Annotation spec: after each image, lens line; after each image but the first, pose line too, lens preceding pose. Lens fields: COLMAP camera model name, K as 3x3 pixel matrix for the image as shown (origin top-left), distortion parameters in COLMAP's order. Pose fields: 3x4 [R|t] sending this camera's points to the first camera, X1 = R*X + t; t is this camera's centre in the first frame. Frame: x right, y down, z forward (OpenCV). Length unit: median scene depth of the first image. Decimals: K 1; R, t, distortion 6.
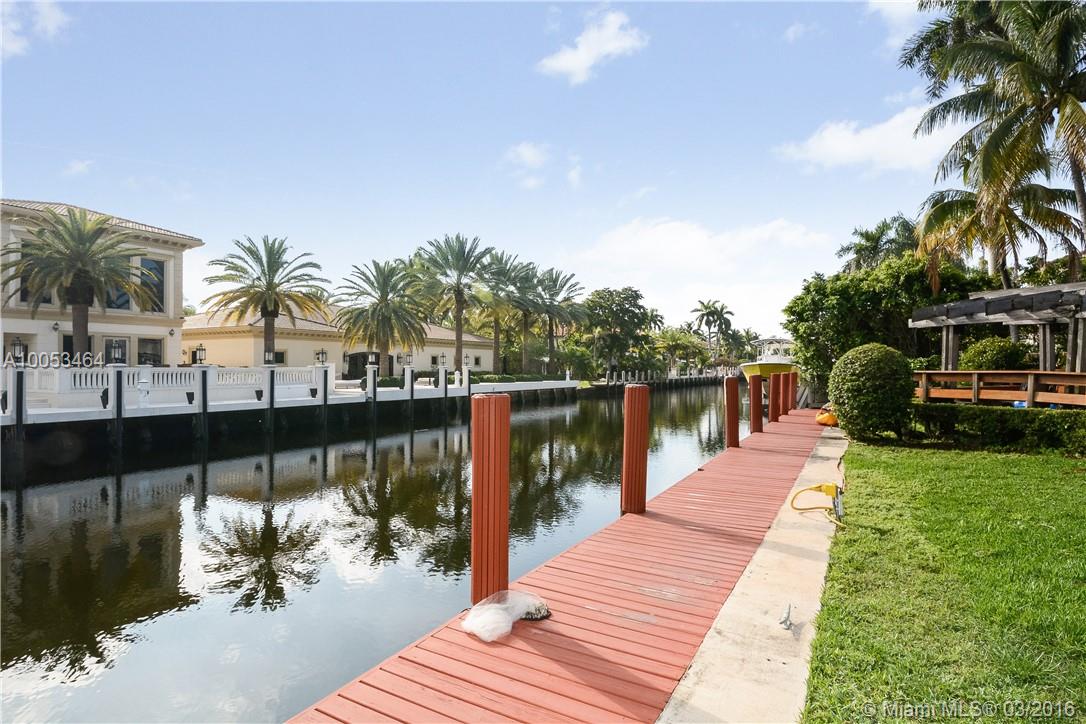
lens RADIAL K [[552.9, 0, 553.8], [0, 552.9, 359.1], [0, 0, 1]] dist [-0.013968, -0.005977]
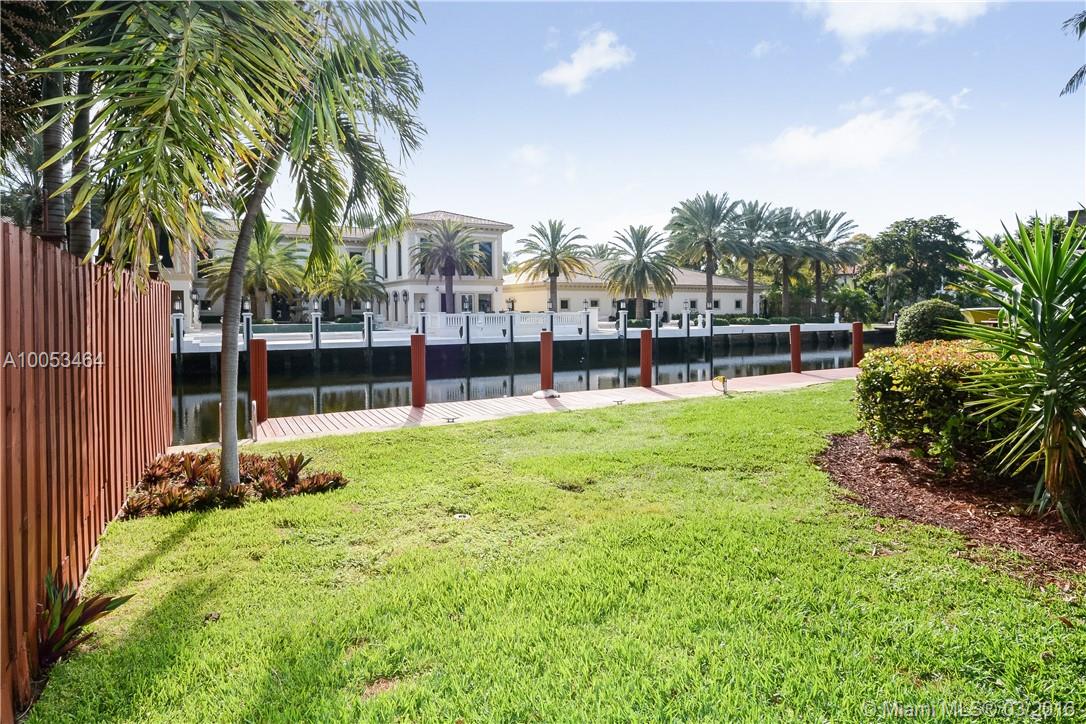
lens RADIAL K [[552.9, 0, 500.4], [0, 552.9, 317.8], [0, 0, 1]] dist [-0.013968, -0.005977]
pose [[0.814637, 0.006638, -0.579933, 0.138530], [0.014082, 0.999413, 0.031220, -0.012399], [0.579800, -0.033600, 0.814066, -0.166212]]
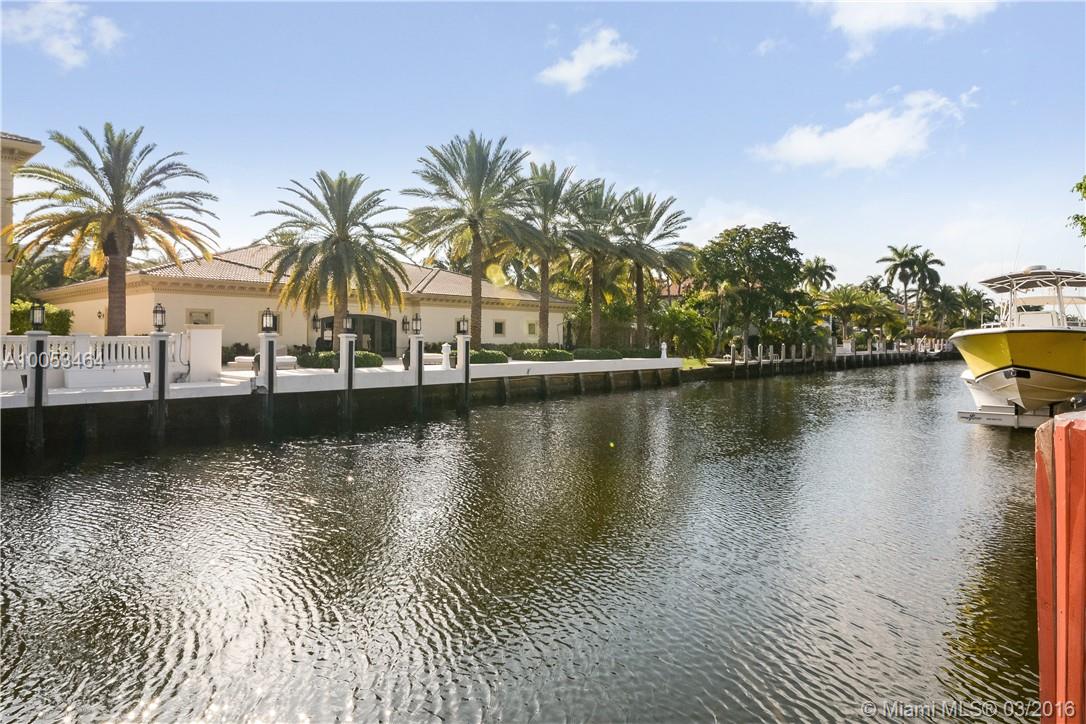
lens RADIAL K [[641.5, 0, 543.8], [0, 641.5, 337.3], [0, 0, 1]] dist [0.007333, -0.008600]
pose [[0.971187, -0.000880, -0.238316, 0.092045], [0.003448, 0.999940, 0.010361, 0.007493], [0.238293, -0.010884, 0.971132, 0.292187]]
